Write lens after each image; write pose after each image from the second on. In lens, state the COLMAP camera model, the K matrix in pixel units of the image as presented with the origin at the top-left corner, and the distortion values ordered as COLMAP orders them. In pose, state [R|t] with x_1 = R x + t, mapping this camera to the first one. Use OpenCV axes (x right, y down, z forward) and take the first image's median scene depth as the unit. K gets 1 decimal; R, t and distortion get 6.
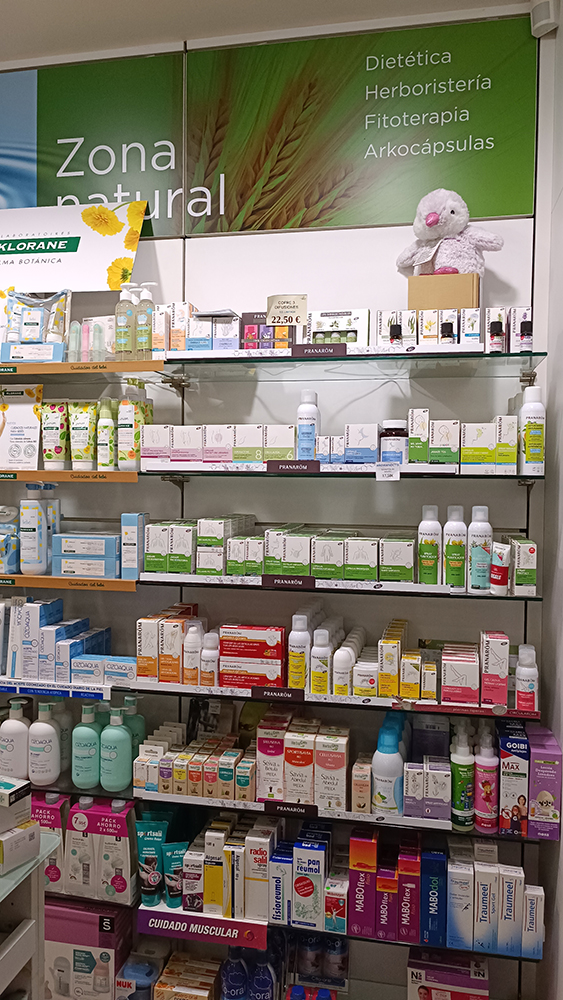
lens RADIAL K [[741.2, 0, 281.5], [0, 741.2, 500.0], [0, 0, 1]] dist [0.004022, -0.000071]
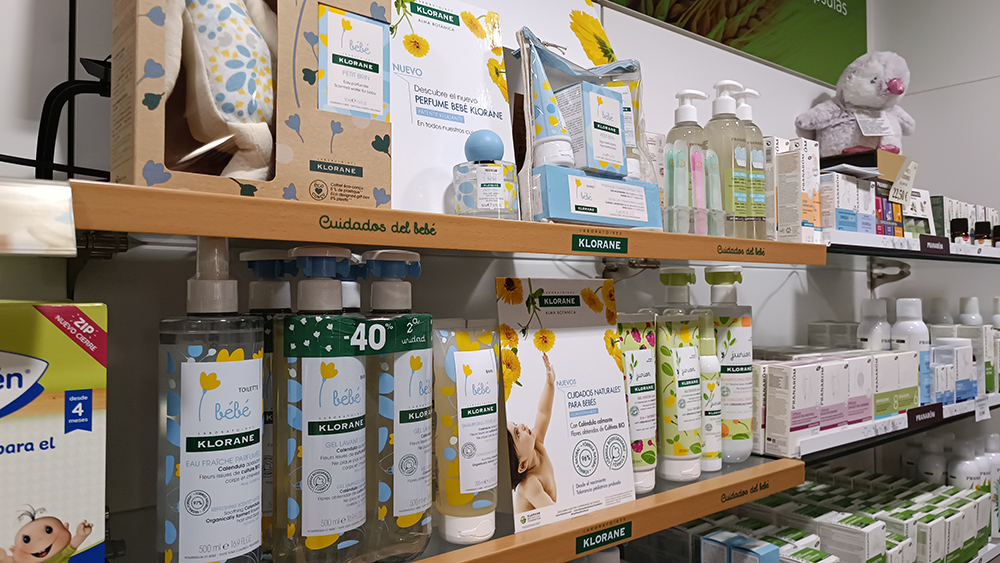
lens RADIAL K [[741.2, 0, 500.0], [0, 741.2, 281.5], [0, 0, 1]] dist [0.004022, -0.000071]
pose [[0.618166, 0.000846, 0.786048, -0.680154], [0.035619, 0.998942, -0.029087, -0.145574], [-0.785241, 0.045979, 0.617481, 0.801983]]
